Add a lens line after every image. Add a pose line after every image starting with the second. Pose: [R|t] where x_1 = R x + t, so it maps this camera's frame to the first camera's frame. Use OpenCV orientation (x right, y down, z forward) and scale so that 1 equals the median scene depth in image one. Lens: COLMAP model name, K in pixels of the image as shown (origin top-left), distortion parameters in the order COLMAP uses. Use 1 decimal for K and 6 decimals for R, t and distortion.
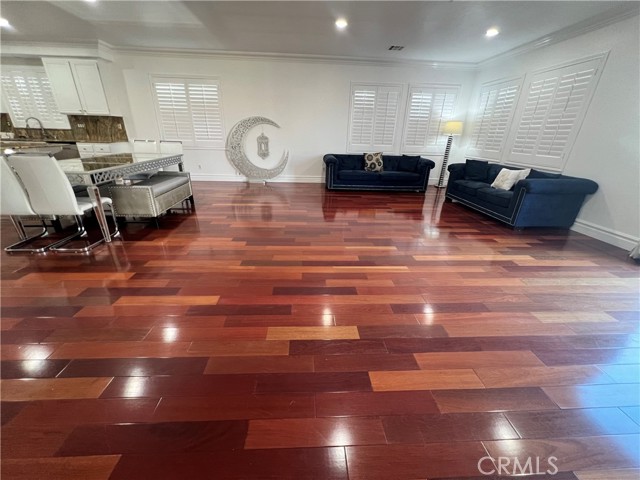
lens RADIAL K [[257.3, 0, 317.8], [0, 257.3, 241.7], [0, 0, 1]] dist [-0.005202, -0.000129]
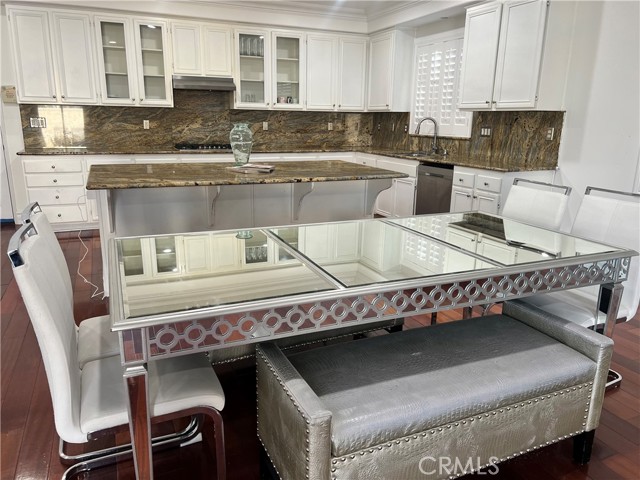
lens RADIAL K [[485.8, 0, 319.2], [0, 485.8, 241.1], [0, 0, 1]] dist [0.010515, 0.000121]
pose [[0.338900, 0.210034, -0.917078, -0.151049], [-0.364104, 0.928086, 0.078003, -0.221474], [0.867511, 0.307477, 0.391002, 0.437205]]
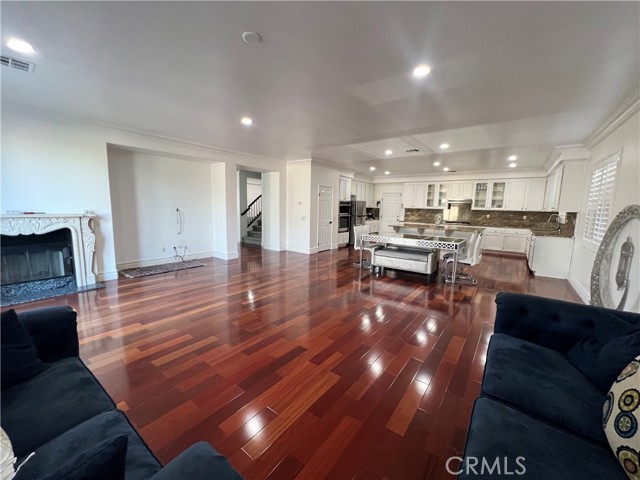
lens RADIAL K [[257.3, 0, 320.9], [0, 257.3, 241.0], [0, 0, 1]] dist [-0.005202, -0.000129]
pose [[-0.652027, 0.061448, -0.755702, 0.560448], [-0.323925, 0.878592, 0.350925, -0.443393], [0.685517, 0.473603, -0.552961, 0.970762]]
